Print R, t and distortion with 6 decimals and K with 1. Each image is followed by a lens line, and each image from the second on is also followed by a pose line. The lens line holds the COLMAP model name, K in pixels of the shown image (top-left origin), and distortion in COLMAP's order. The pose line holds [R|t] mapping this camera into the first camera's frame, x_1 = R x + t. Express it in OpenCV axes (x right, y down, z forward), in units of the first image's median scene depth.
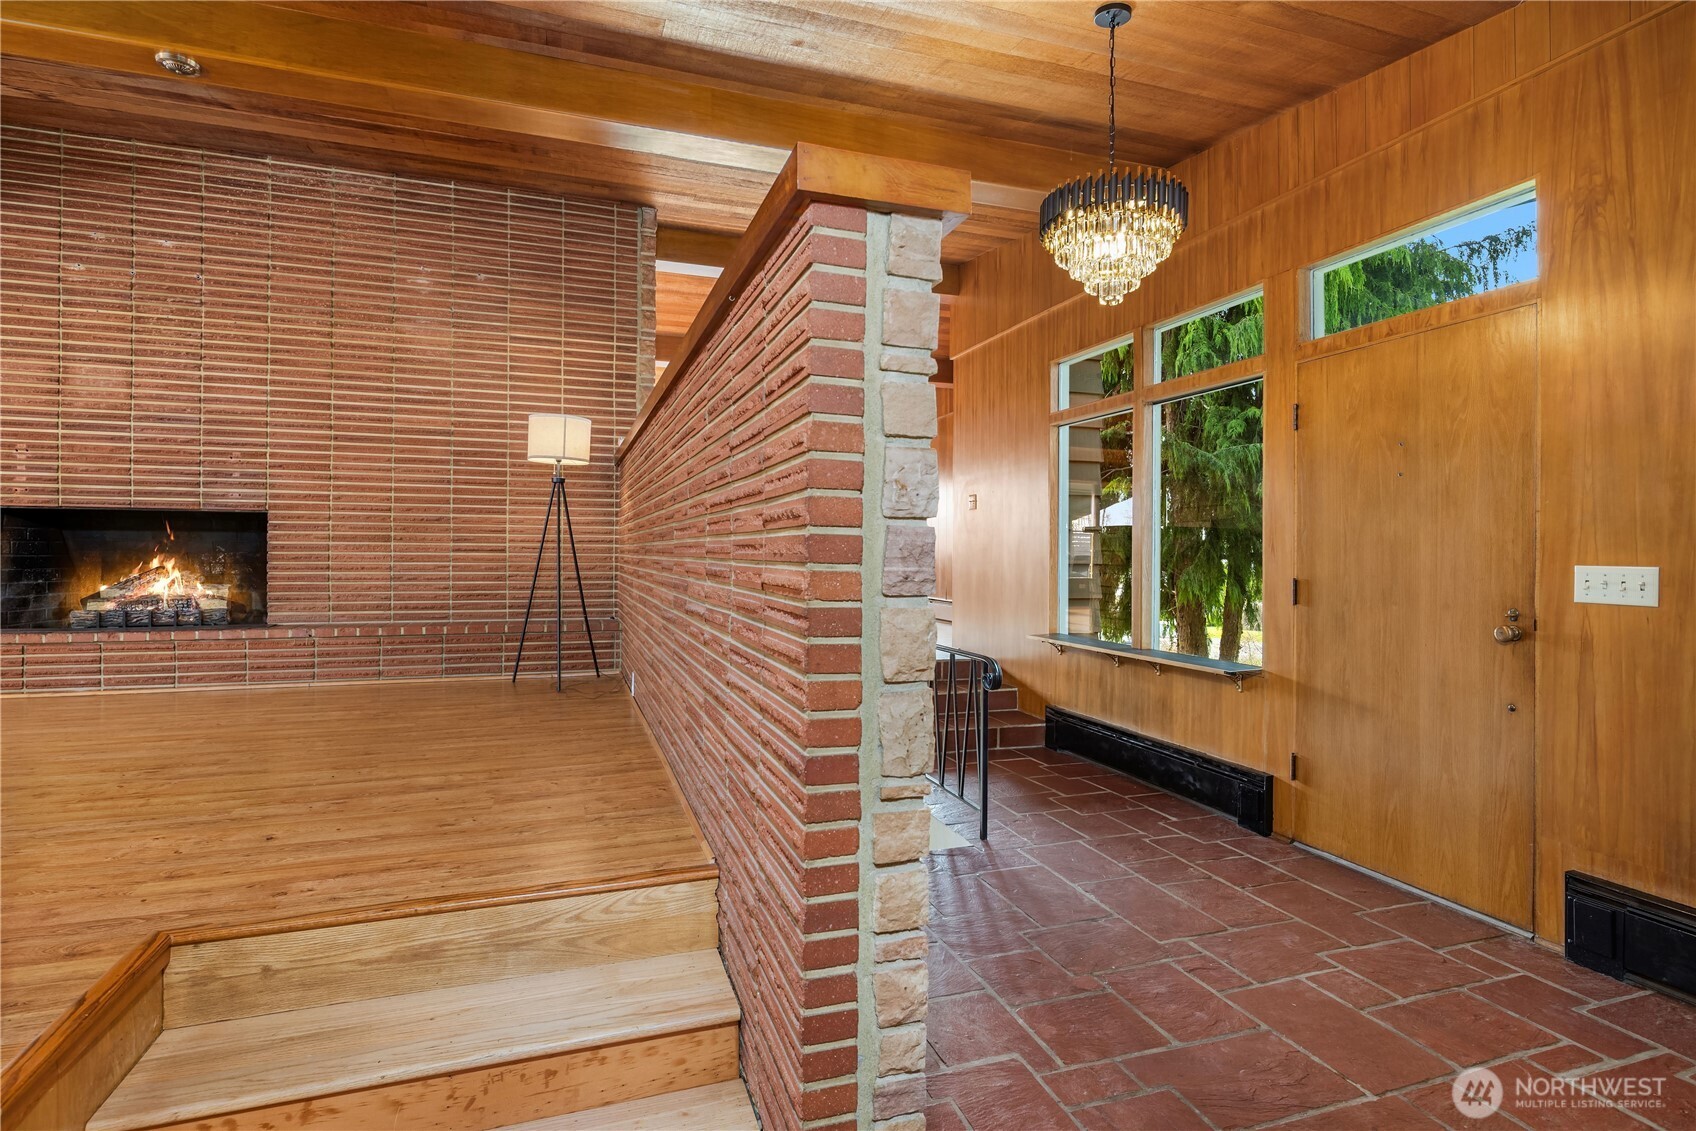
lens RADIAL K [[836.8, 0, 843.4], [0, 836.8, 565.8], [0, 0, 1]] dist [0.008900, -0.005721]
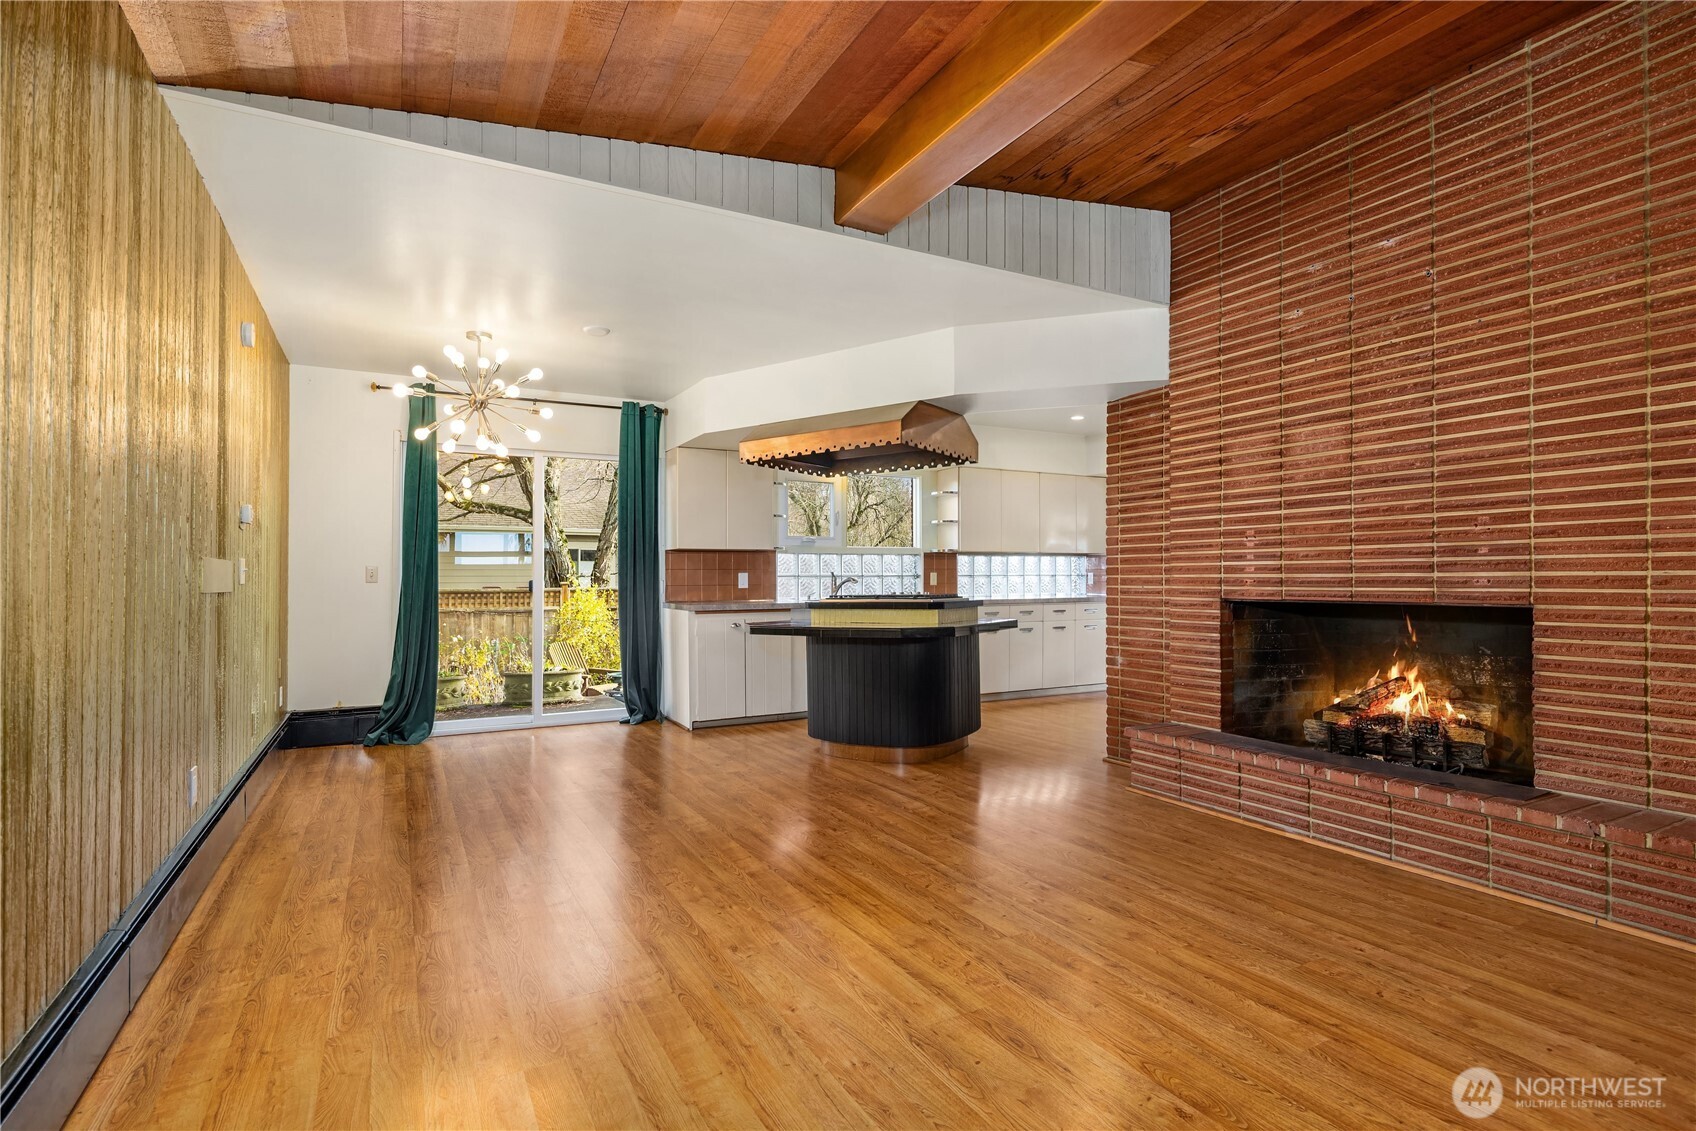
lens RADIAL K [[836.8, 0, 851.5], [0, 836.8, 569.4], [0, 0, 1]] dist [0.008900, -0.005721]
pose [[0.169476, -0.017917, -0.985371, -0.161107], [-0.005005, 0.999806, -0.019040, -0.079471], [0.985522, 0.008159, 0.169354, 0.404885]]
